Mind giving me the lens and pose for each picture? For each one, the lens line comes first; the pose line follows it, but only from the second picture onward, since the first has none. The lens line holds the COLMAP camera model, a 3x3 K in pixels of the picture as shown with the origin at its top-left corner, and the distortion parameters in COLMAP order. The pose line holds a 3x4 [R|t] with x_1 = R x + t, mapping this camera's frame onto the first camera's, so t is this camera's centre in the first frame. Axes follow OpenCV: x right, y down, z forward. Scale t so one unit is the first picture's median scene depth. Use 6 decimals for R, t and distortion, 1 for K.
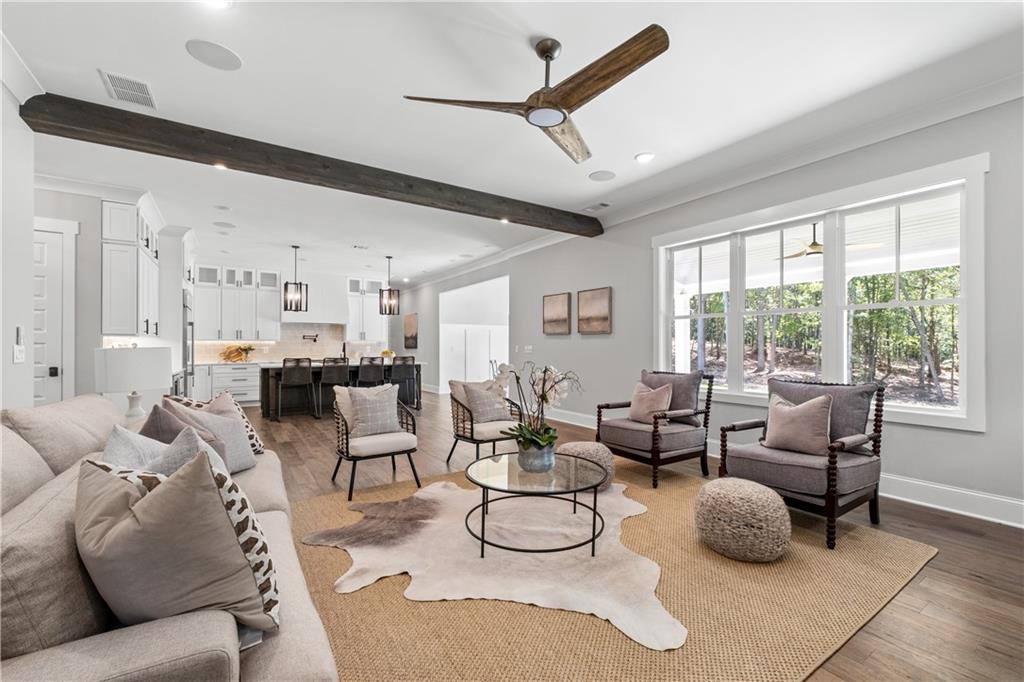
lens RADIAL K [[431.3, 0, 514.9], [0, 431.3, 344.0], [0, 0, 1]] dist [-0.000641, -0.000040]
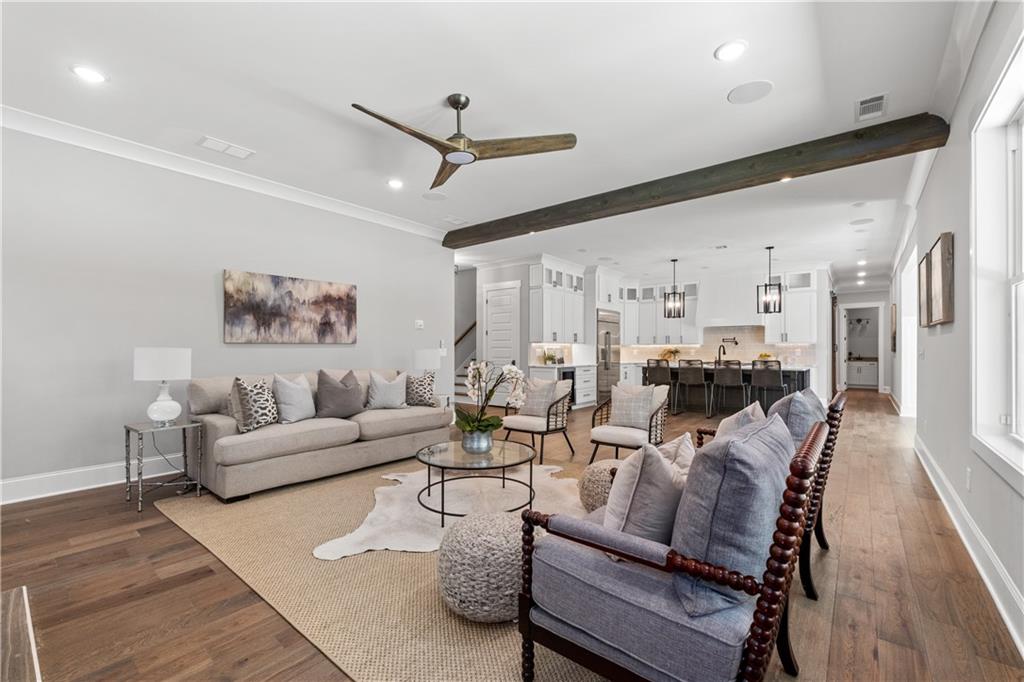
lens RADIAL K [[431.3, 0, 517.7], [0, 431.3, 348.7], [0, 0, 1]] dist [-0.000641, -0.000040]
pose [[0.302428, -0.002284, -0.953169, 0.467885], [0.004909, 0.999988, -0.000839, 0.003948], [0.953160, -0.004426, 0.302436, 0.289901]]
